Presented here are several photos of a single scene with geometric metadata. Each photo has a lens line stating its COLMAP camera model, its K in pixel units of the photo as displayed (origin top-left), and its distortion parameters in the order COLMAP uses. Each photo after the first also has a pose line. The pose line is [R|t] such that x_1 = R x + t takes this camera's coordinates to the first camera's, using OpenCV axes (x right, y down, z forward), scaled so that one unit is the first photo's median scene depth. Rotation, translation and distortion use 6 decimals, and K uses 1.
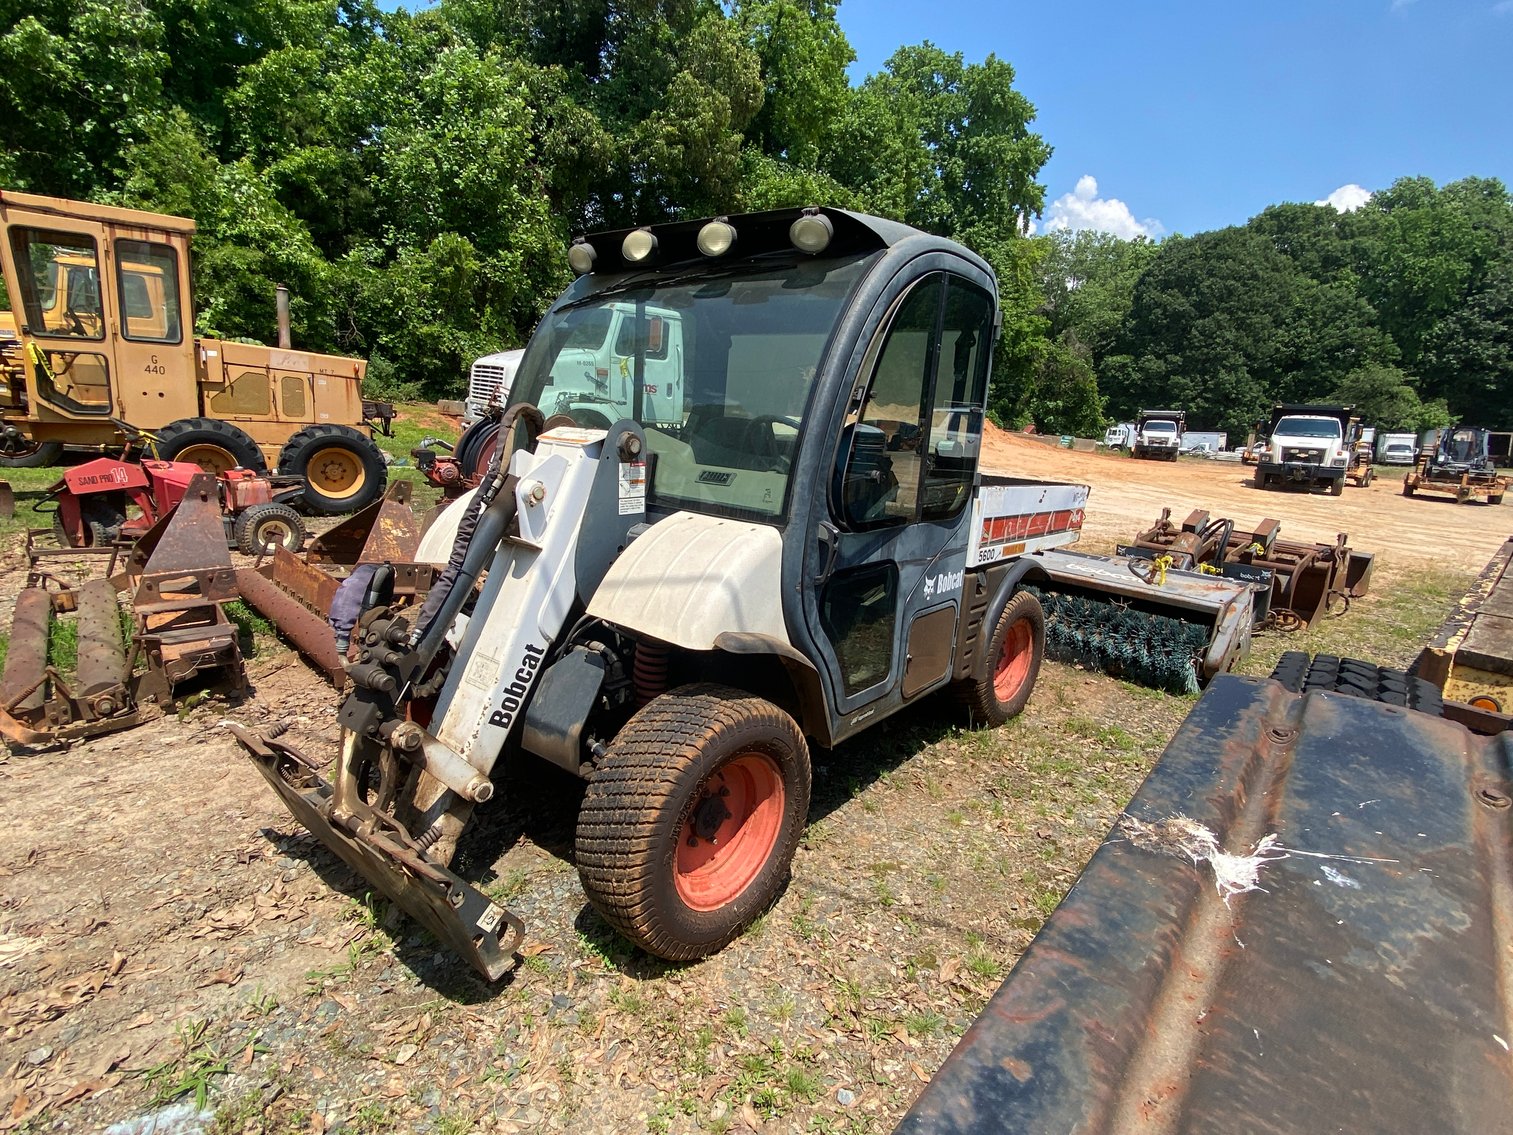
lens RADIAL K [[755.2, 0, 756.5], [0, 755.2, 567.5], [0, 0, 1]] dist [0.019458, -0.020606]
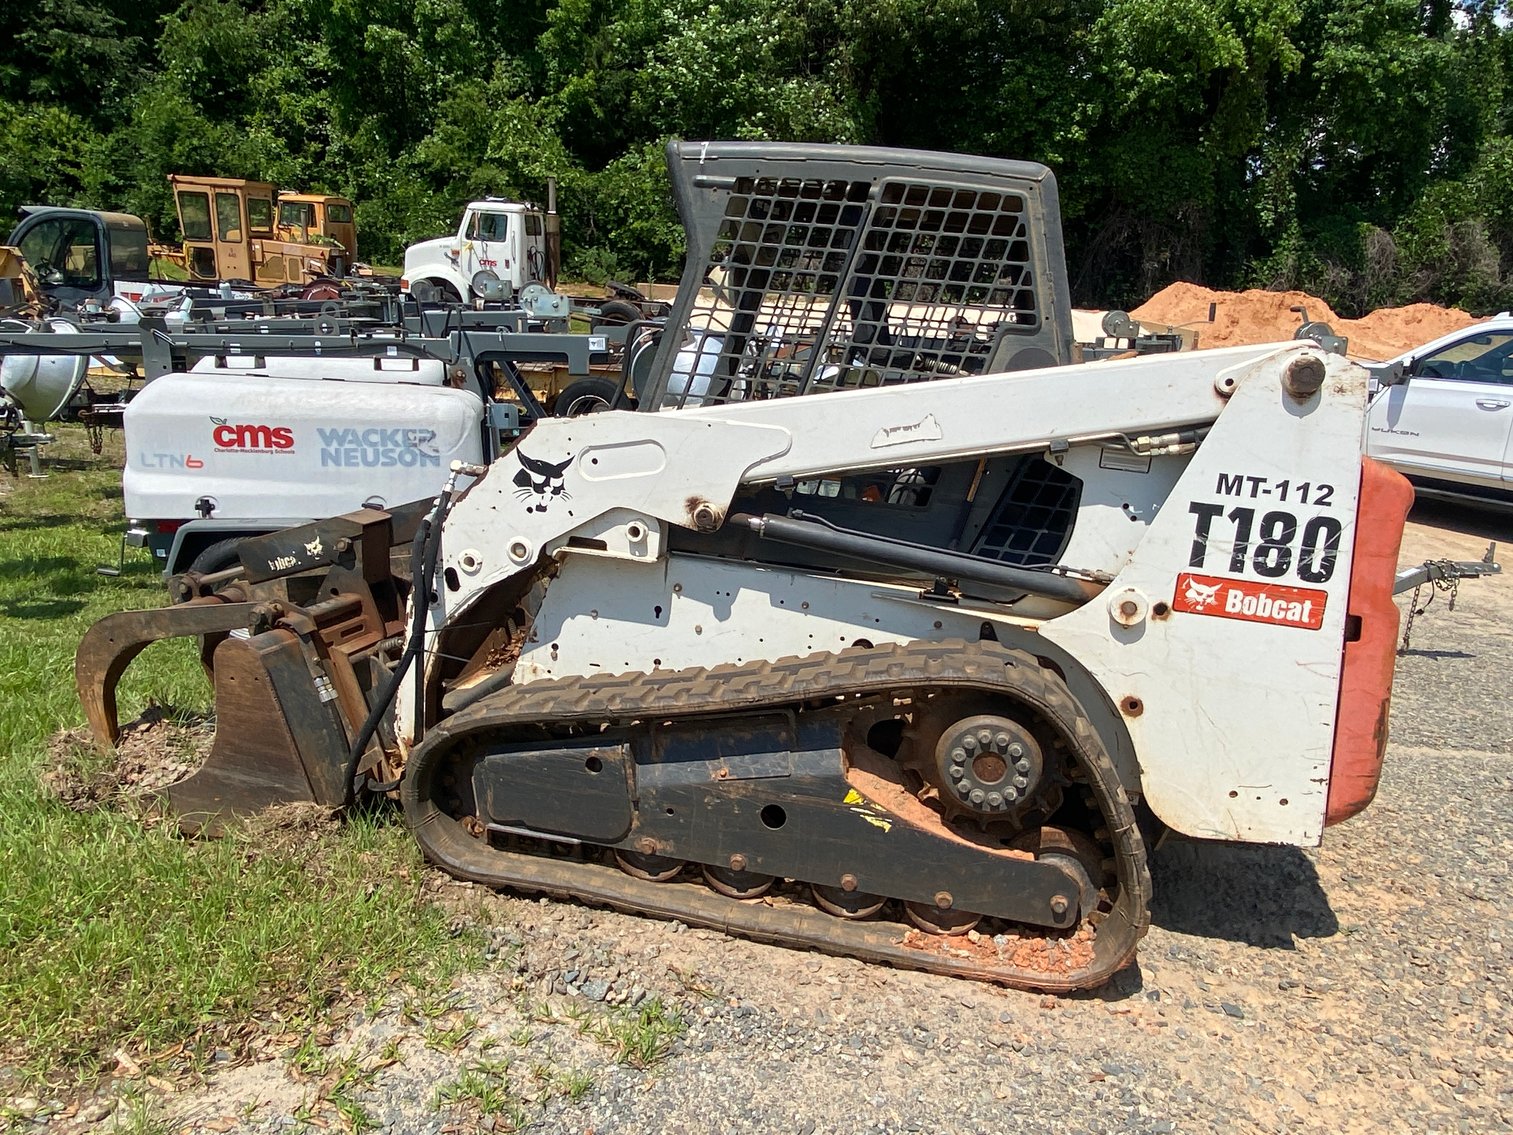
lens RADIAL K [[1043.5, 0, 756.5], [0, 1043.5, 567.5], [0, 0, 1]] dist [0.057857, -0.070125]
pose [[0.756597, 0.159688, -0.634082, 0.369236], [-0.144255, 0.986592, 0.076337, 0.024892], [0.637770, 0.033713, 0.769489, -0.044298]]
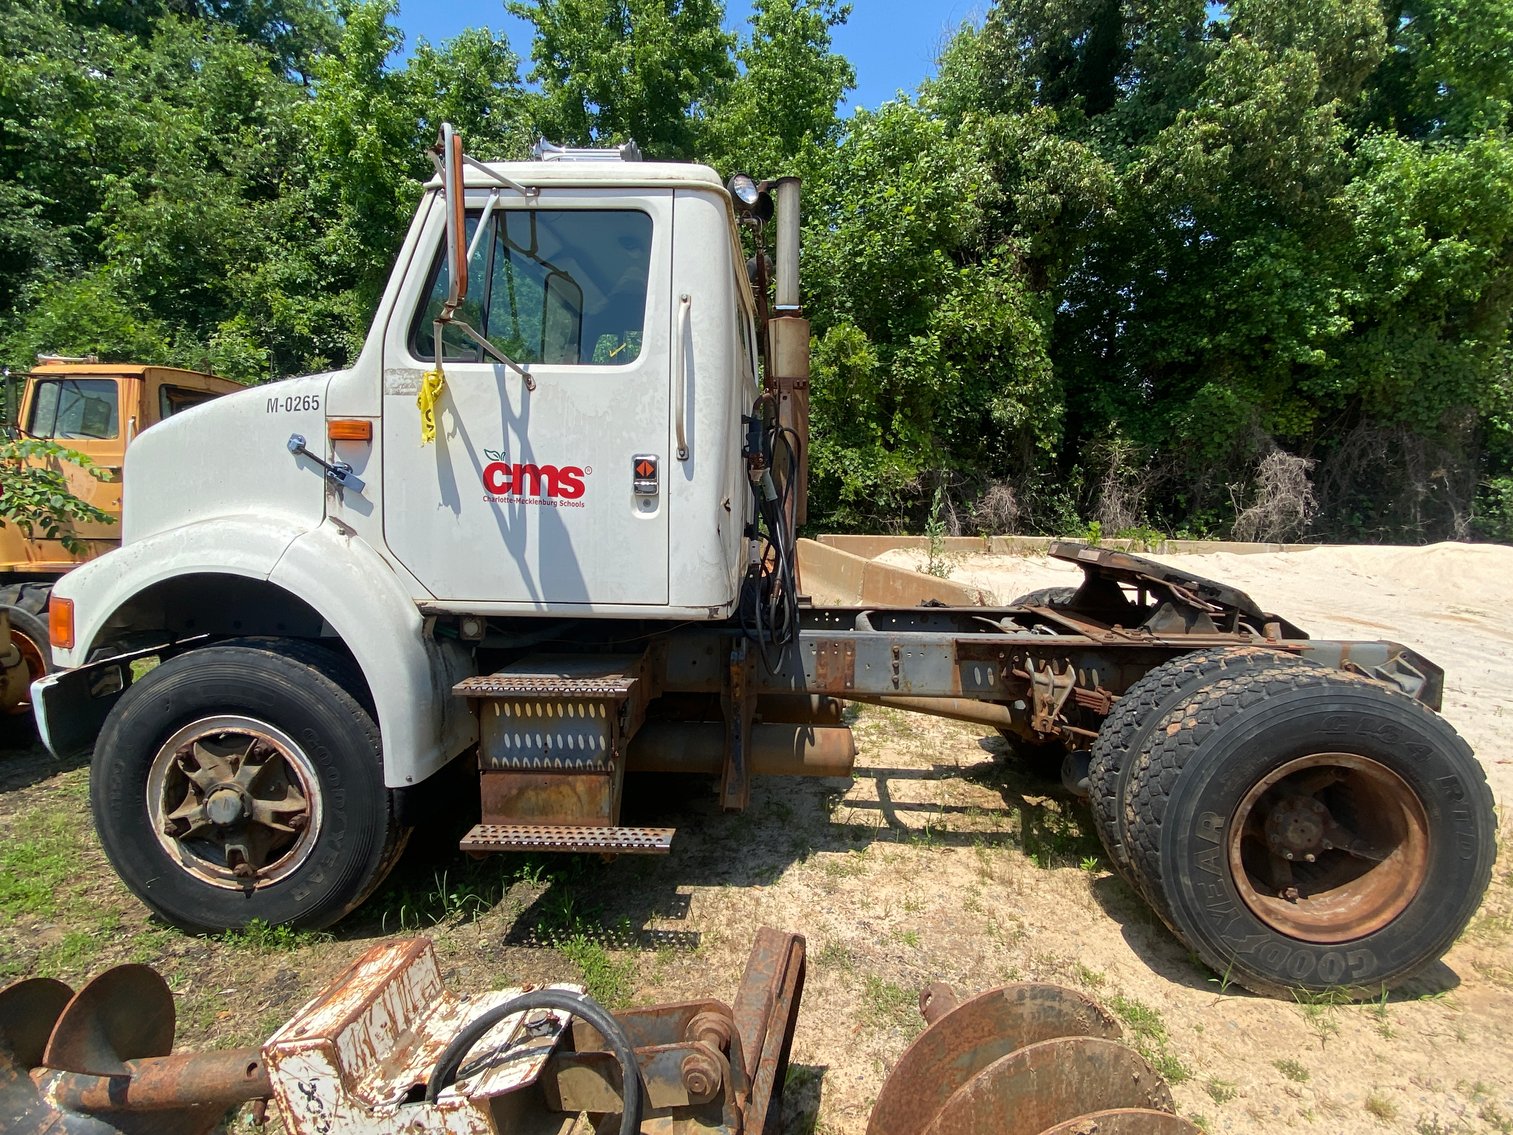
lens RADIAL K [[755.2, 0, 756.5], [0, 755.2, 567.5], [0, 0, 1]] dist [0.019458, -0.020606]
pose [[0.752201, -0.005209, -0.658913, 0.016197], [-0.107968, 0.985480, -0.131045, -0.042765], [0.650028, 0.169714, 0.740716, 0.200948]]
